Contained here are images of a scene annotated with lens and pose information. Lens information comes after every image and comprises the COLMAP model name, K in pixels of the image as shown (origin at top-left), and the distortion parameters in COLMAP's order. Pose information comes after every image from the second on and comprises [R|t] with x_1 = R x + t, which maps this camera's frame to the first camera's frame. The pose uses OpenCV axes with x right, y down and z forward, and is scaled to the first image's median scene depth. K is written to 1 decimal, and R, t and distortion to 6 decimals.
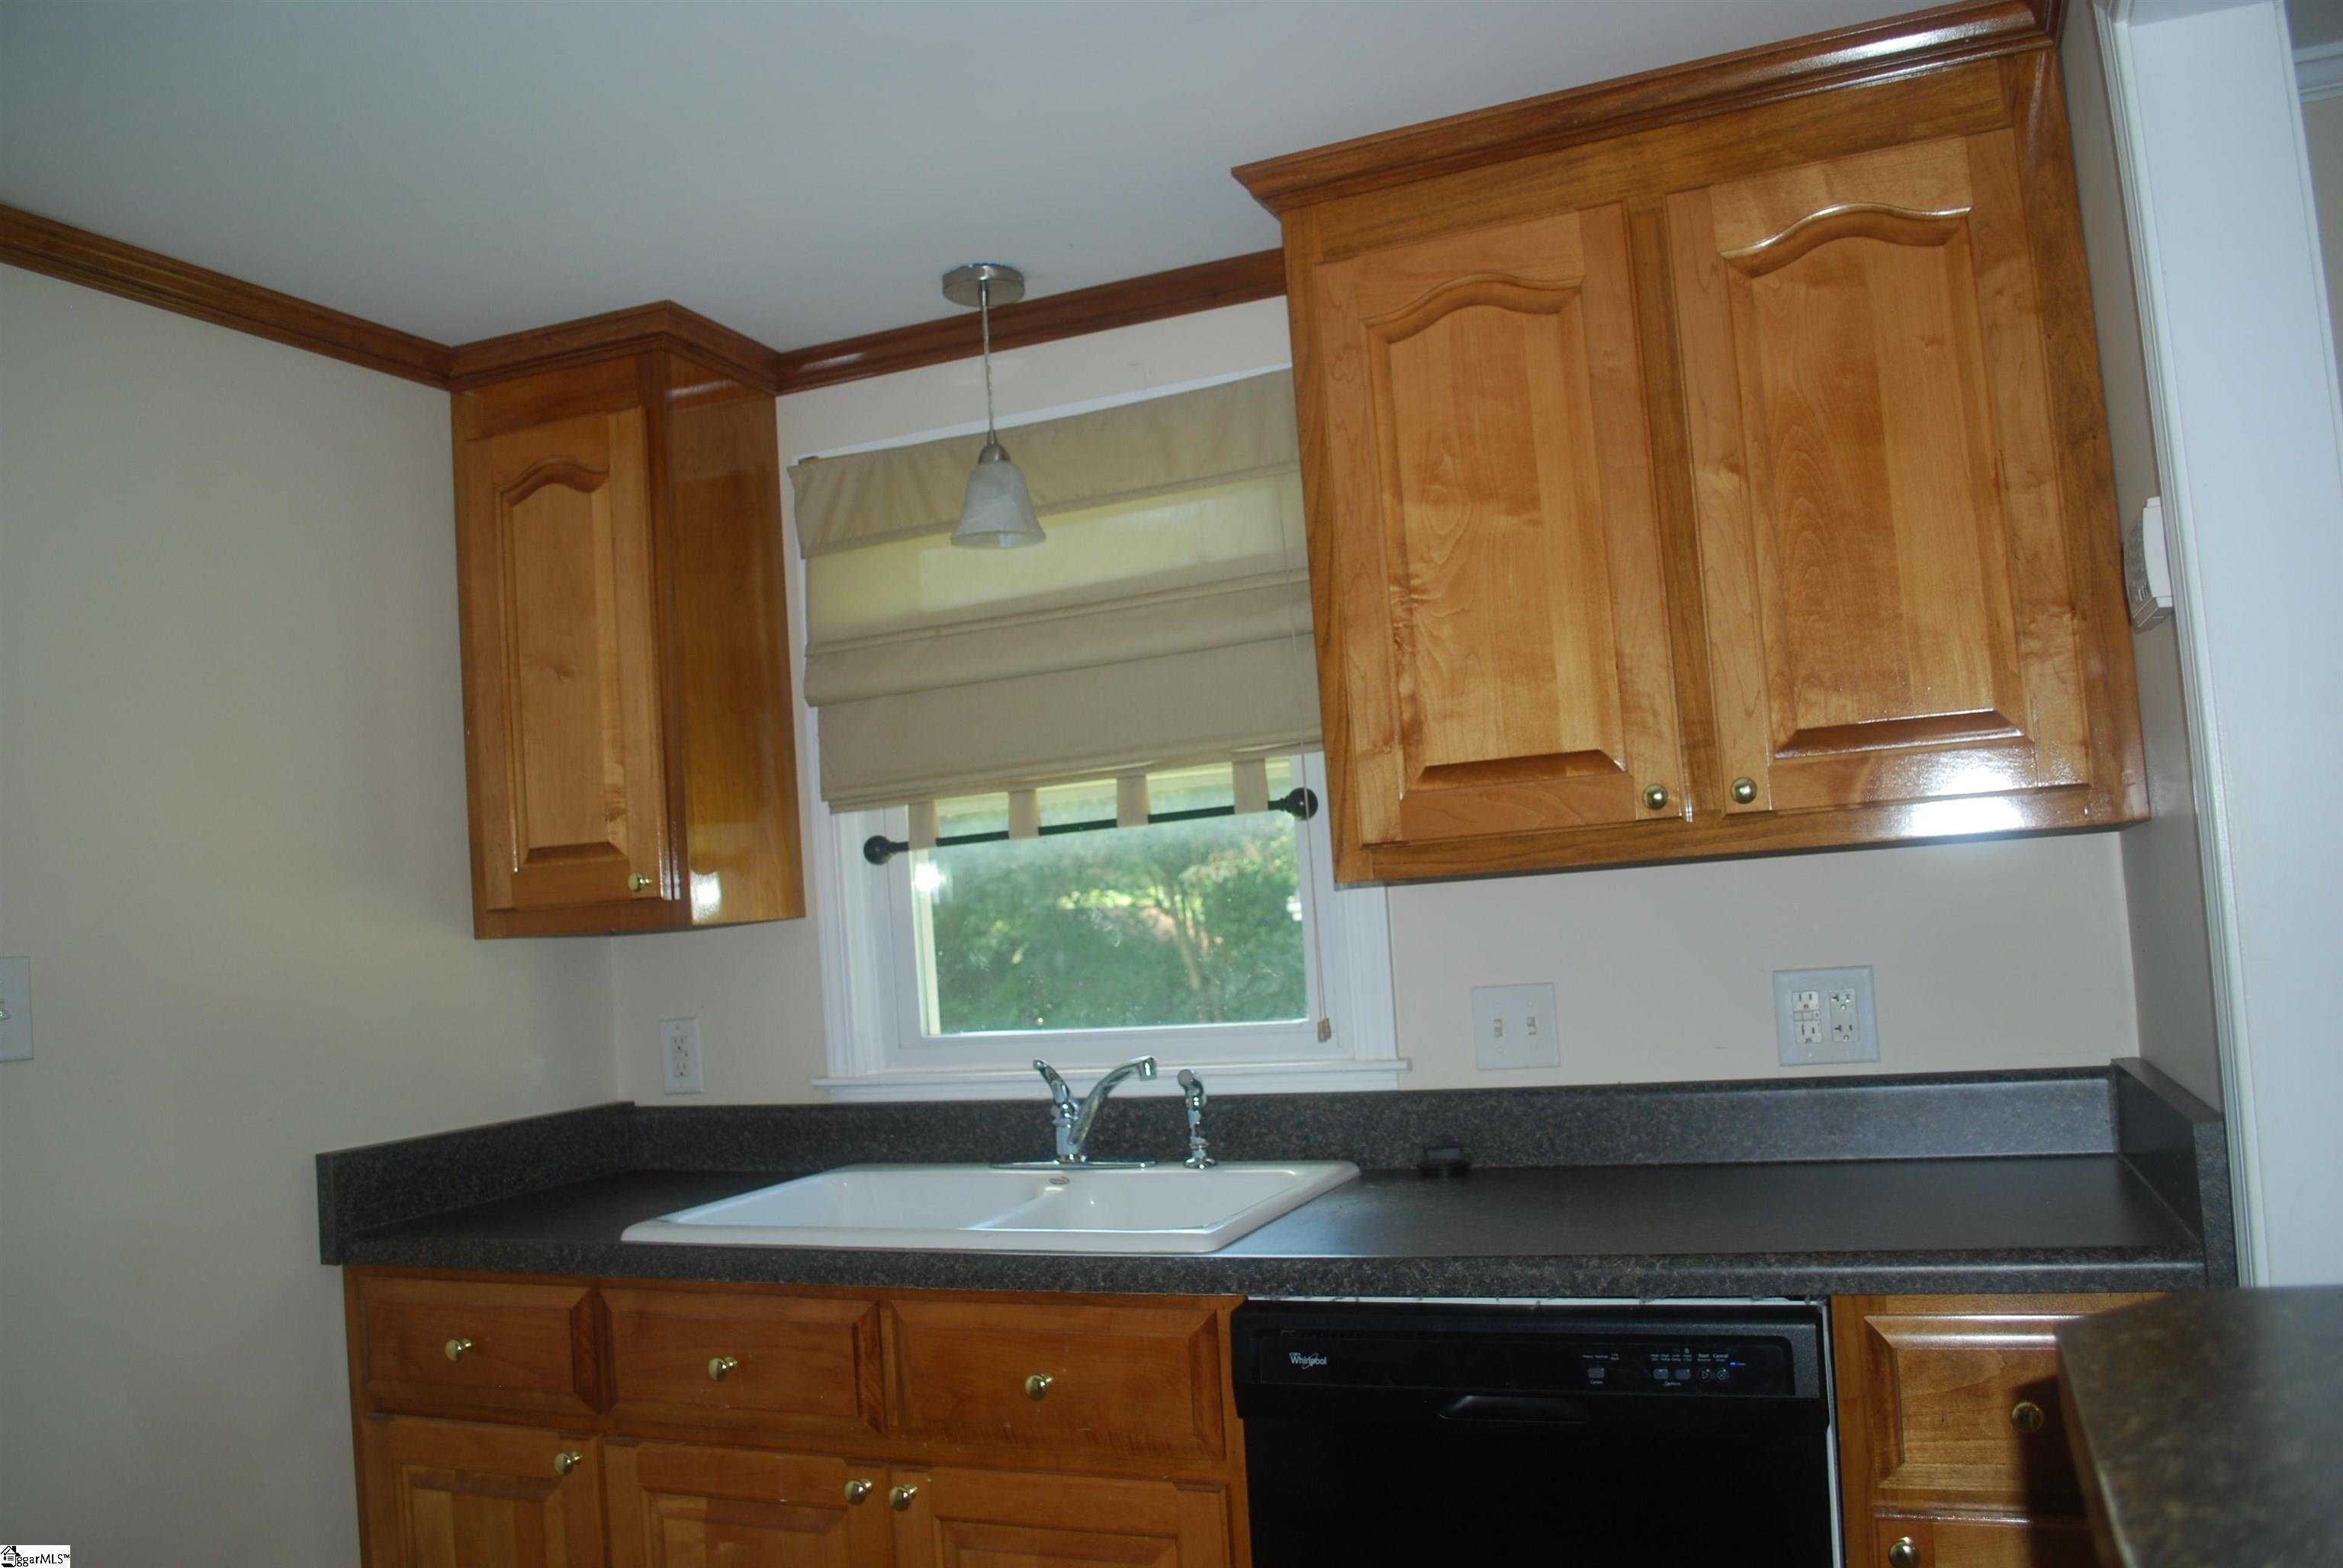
lens RADIAL K [[1903.3, 0, 1171.5], [0, 1903.3, 784.0], [0, 0, 1]] dist [-0.060324, 0.005051]
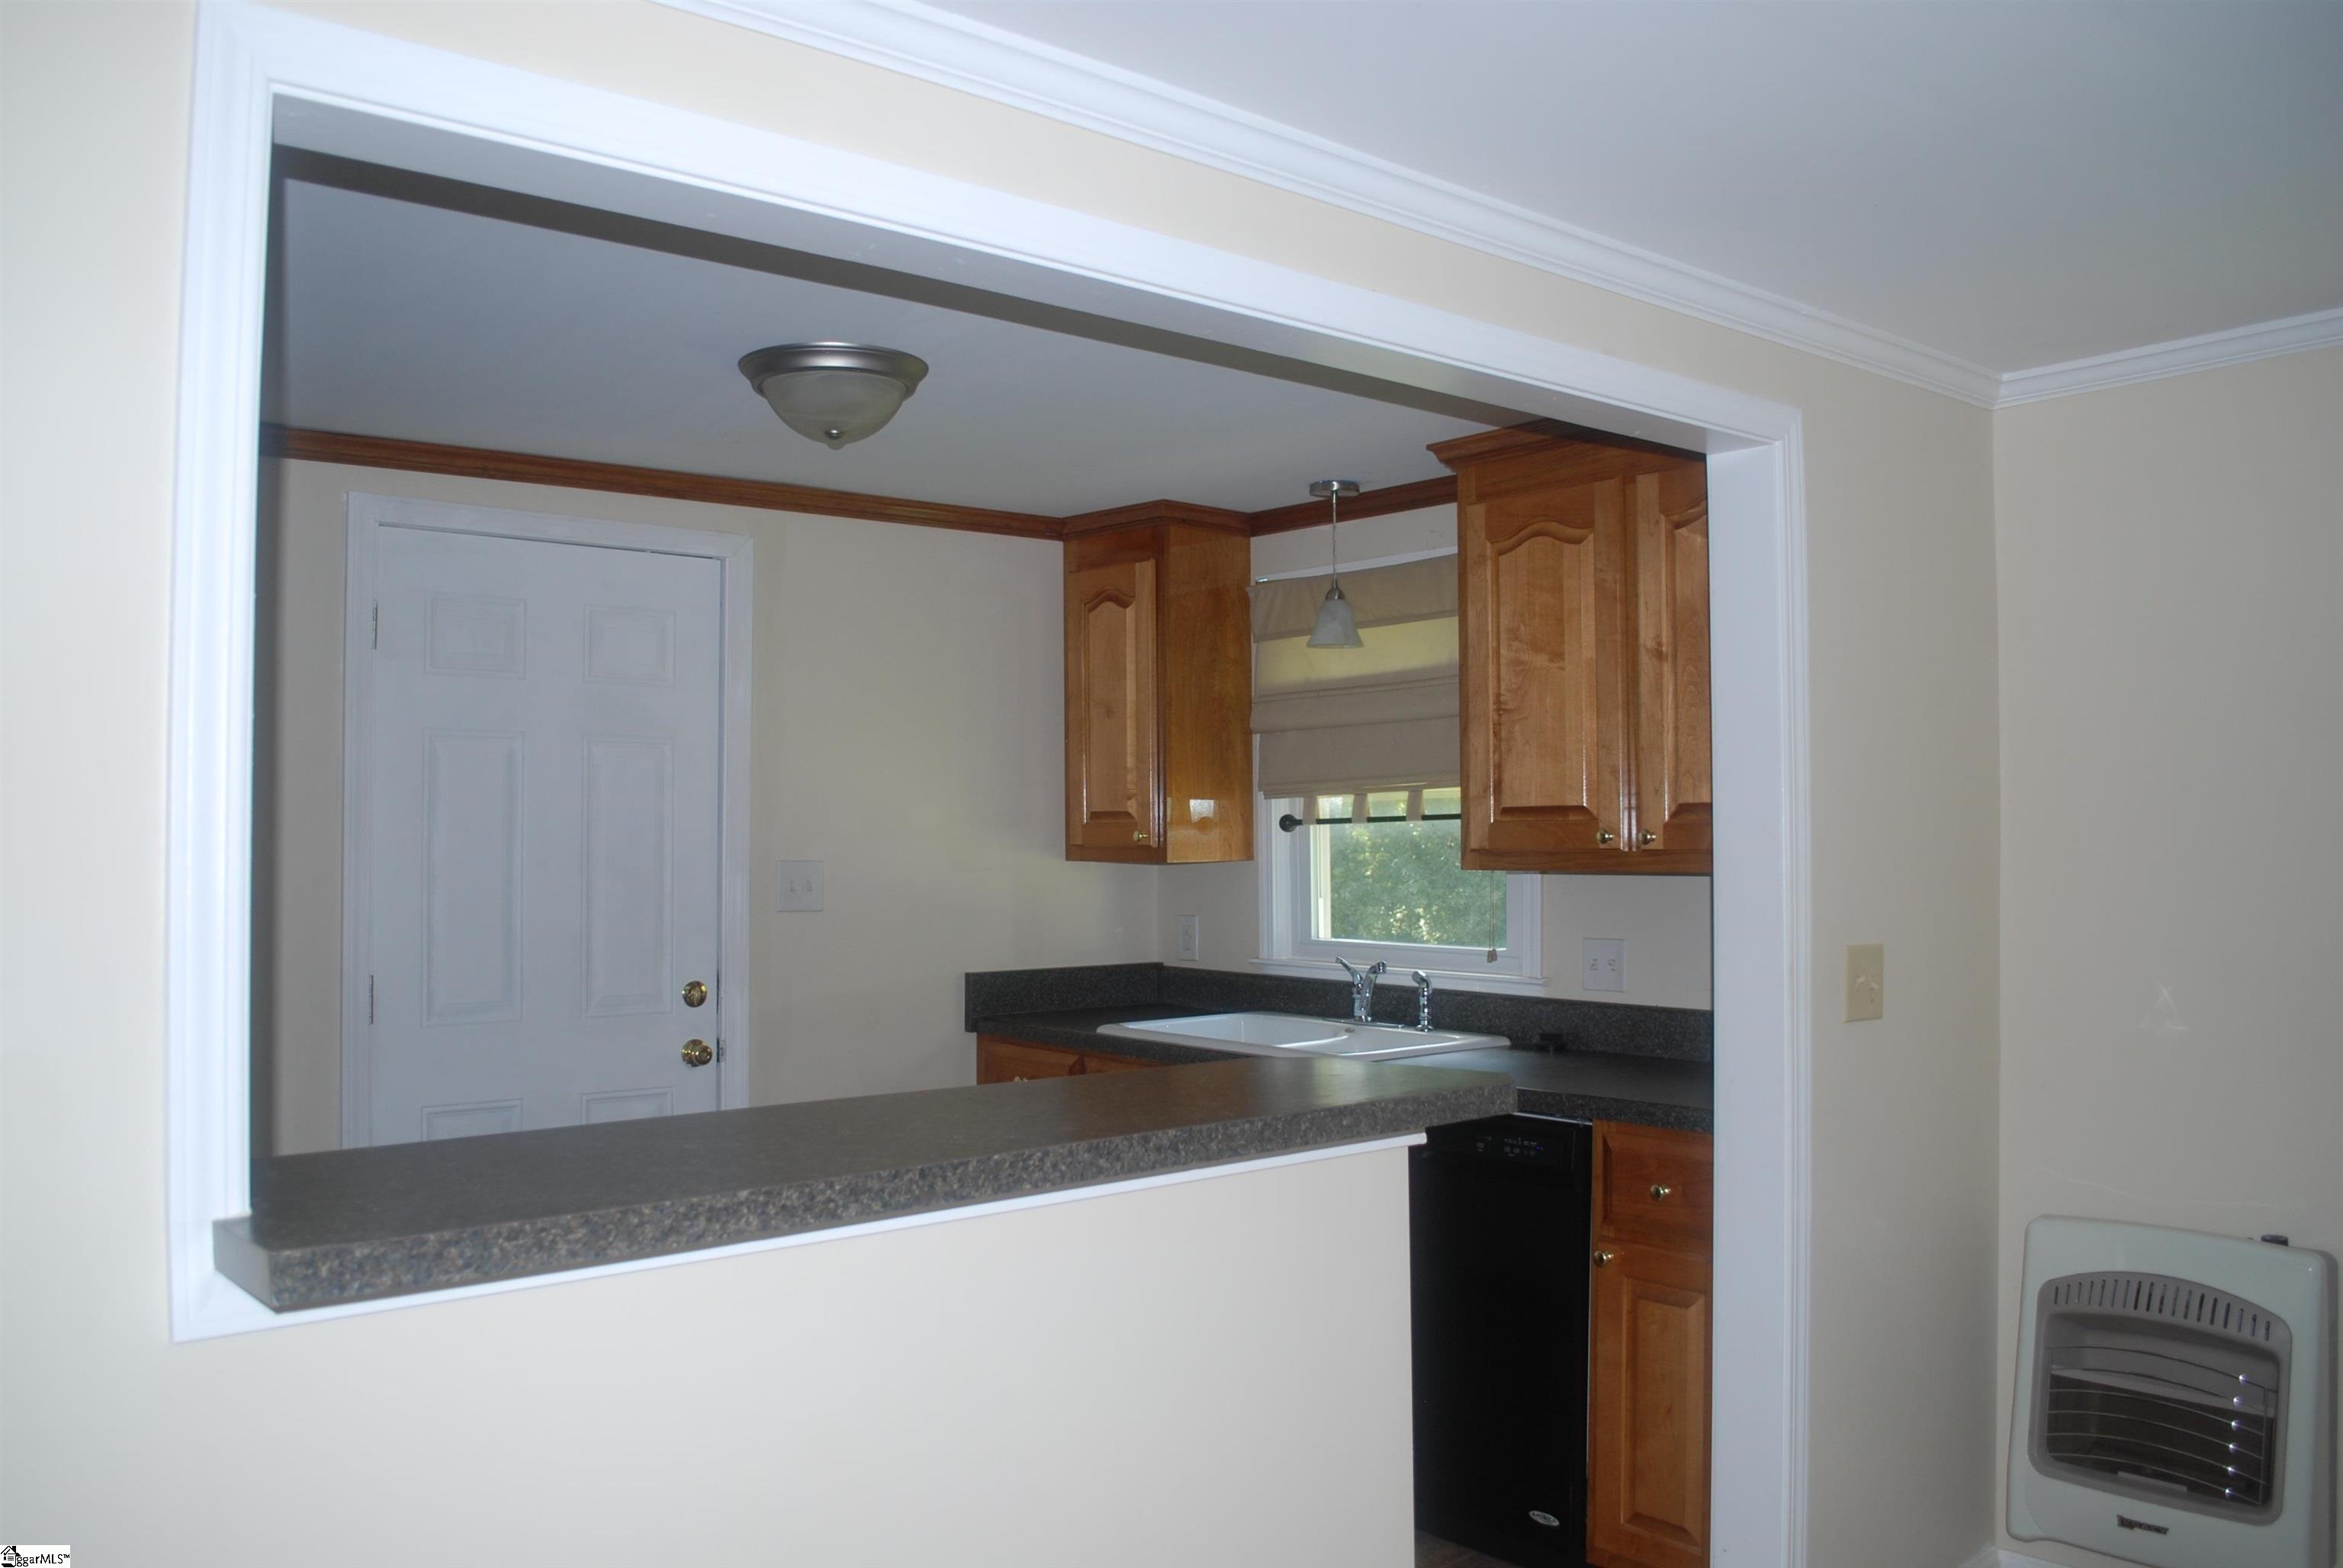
lens RADIAL K [[1860.1, 0, 1174.4], [0, 1860.1, 800.2], [0, 0, 1]] dist [-0.001807, -0.003267]
pose [[0.897858, 0.057193, -0.436555, 0.480707], [-0.029878, 0.997156, 0.069187, -0.098031], [0.439271, -0.049077, 0.897013, -0.508056]]
